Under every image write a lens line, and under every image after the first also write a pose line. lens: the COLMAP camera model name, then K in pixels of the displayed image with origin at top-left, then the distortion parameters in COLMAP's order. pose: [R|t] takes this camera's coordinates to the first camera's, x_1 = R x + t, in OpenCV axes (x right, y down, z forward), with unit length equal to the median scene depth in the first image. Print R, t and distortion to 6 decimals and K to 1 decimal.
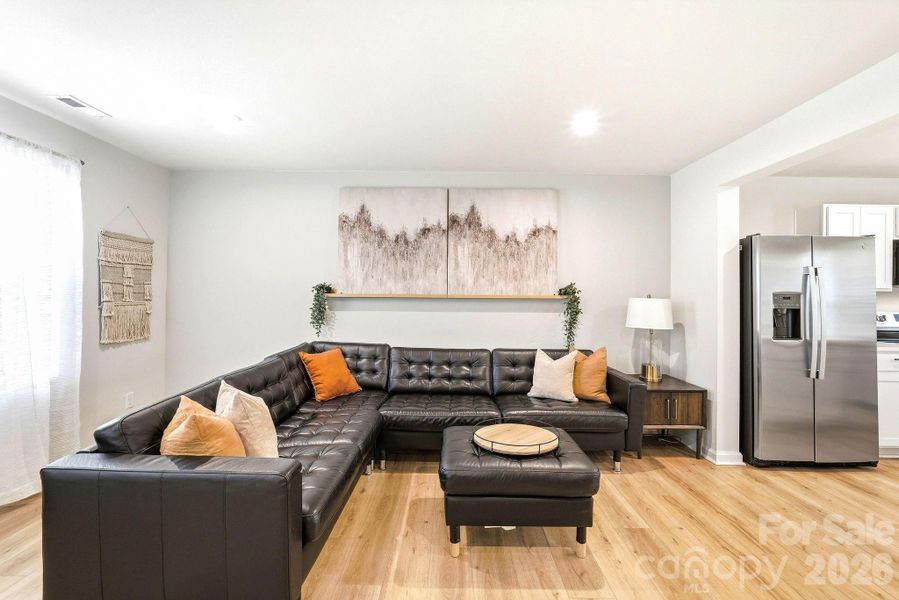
lens RADIAL K [[407.3, 0, 447.9], [0, 407.3, 293.7], [0, 0, 1]] dist [-0.010156, 0.000522]
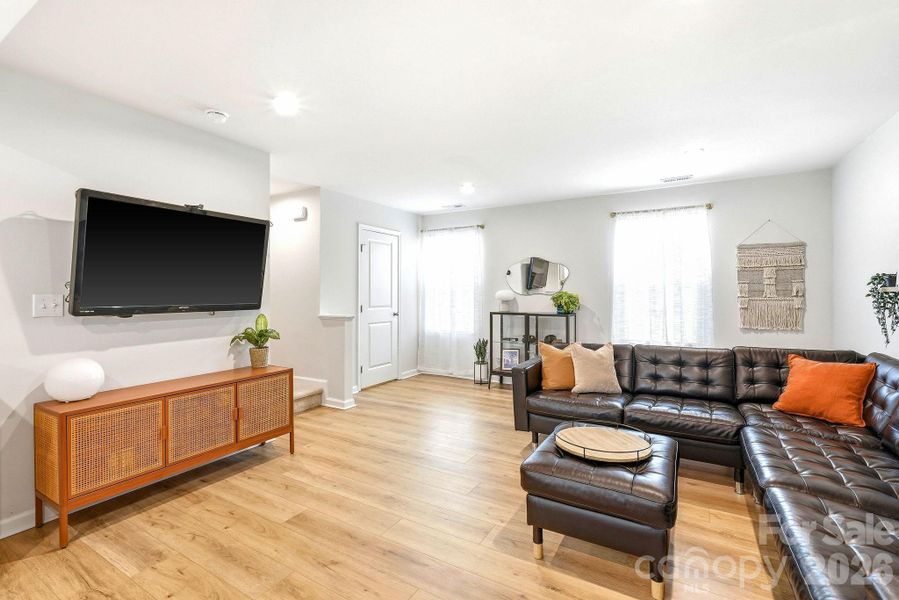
lens RADIAL K [[407.3, 0, 447.9], [0, 407.3, 293.7], [0, 0, 1]] dist [-0.010156, 0.000522]
pose [[-0.505396, -0.008134, -0.862849, 0.677614], [-0.002231, 0.999965, -0.008120, 0.017573], [0.862885, -0.002178, -0.505396, 0.695092]]
